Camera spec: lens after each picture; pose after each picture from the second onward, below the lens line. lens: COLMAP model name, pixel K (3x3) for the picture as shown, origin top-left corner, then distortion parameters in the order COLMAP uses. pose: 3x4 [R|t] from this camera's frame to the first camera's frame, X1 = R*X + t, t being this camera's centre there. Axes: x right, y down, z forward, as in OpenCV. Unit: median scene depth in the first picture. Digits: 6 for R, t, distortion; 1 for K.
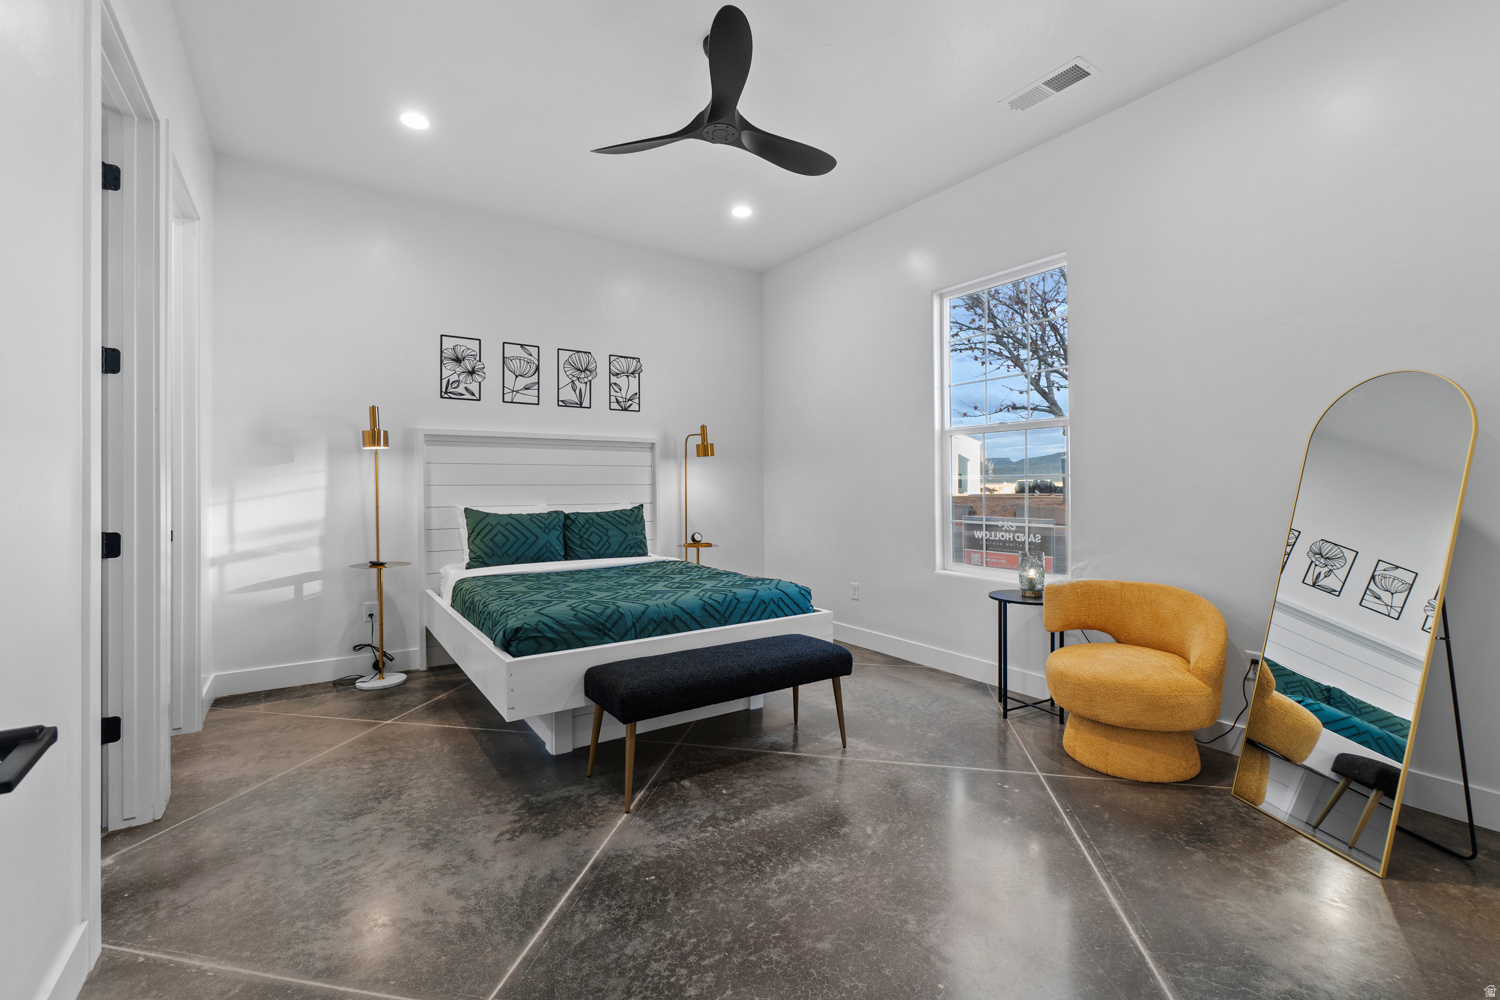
lens RADIAL K [[640.4, 0, 744.5], [0, 640.4, 486.8], [0, 0, 1]] dist [-0.009699, 0.002665]
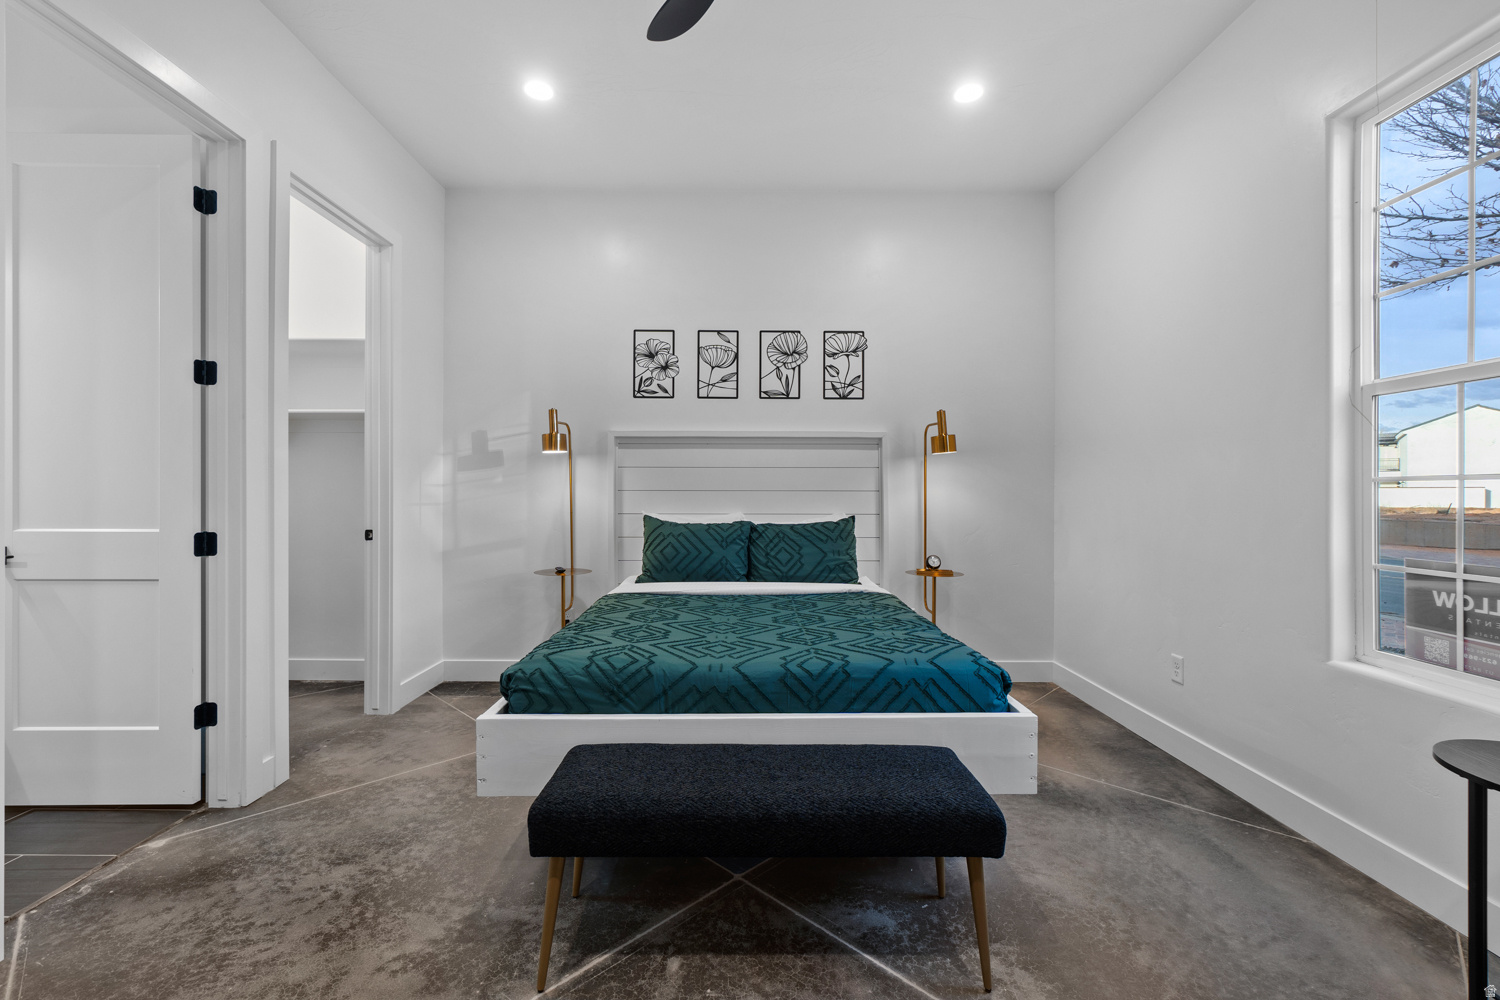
lens RADIAL K [[640.4, 0, 744.9], [0, 640.4, 497.4], [0, 0, 1]] dist [-0.009699, 0.002665]
pose [[0.833161, 0.009539, -0.552949, 0.180962], [-0.006249, 0.999950, 0.007835, -0.000641], [0.552996, -0.003073, 0.833178, 0.304061]]
